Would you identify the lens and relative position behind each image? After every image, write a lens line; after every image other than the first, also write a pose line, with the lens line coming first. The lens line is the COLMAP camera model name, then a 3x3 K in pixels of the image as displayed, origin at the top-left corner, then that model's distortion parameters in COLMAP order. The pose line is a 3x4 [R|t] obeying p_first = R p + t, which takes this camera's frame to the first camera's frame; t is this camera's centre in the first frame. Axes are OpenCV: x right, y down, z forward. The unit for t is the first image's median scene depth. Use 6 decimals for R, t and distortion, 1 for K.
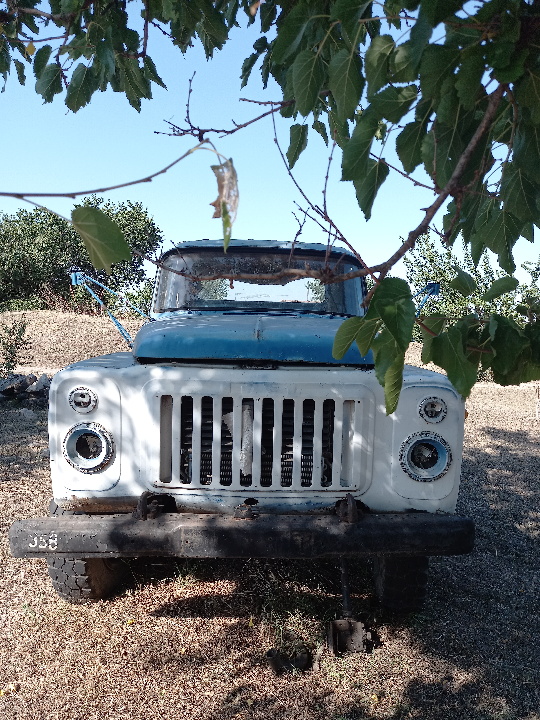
lens RADIAL K [[521.3, 0, 270.0], [0, 521.3, 360.0], [0, 0, 1]] dist [0.012126, -0.004864]
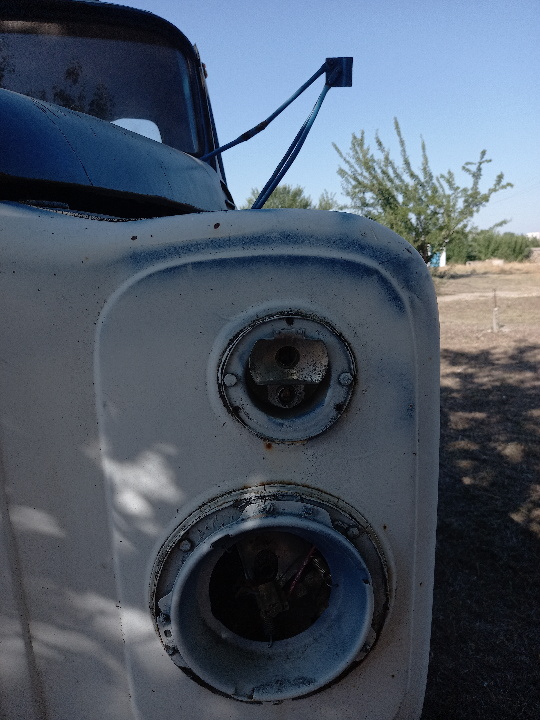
lens RADIAL K [[521.3, 0, 270.0], [0, 521.3, 360.0], [0, 0, 1]] dist [0.012126, -0.004864]
pose [[0.991777, -0.092626, 0.088313, 0.293680], [0.080846, 0.988379, 0.128730, 0.063718], [-0.099211, -0.120532, 0.987739, 0.819323]]
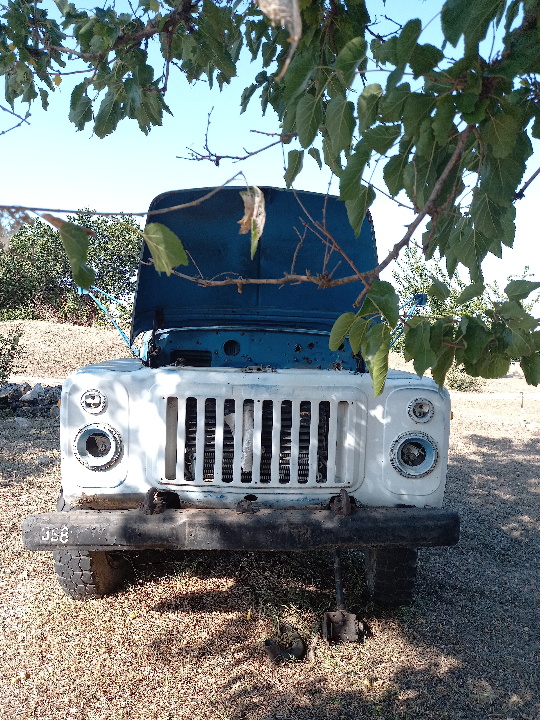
lens RADIAL K [[518.8, 0, 281.0], [0, 518.8, 356.9], [0, 0, 1]] dist [-0.009056, -0.000231]
pose [[0.999362, 0.004641, 0.035406, -0.014303], [-0.003358, 0.999338, -0.036218, 0.022942], [-0.035551, 0.036076, 0.998717, -0.068528]]
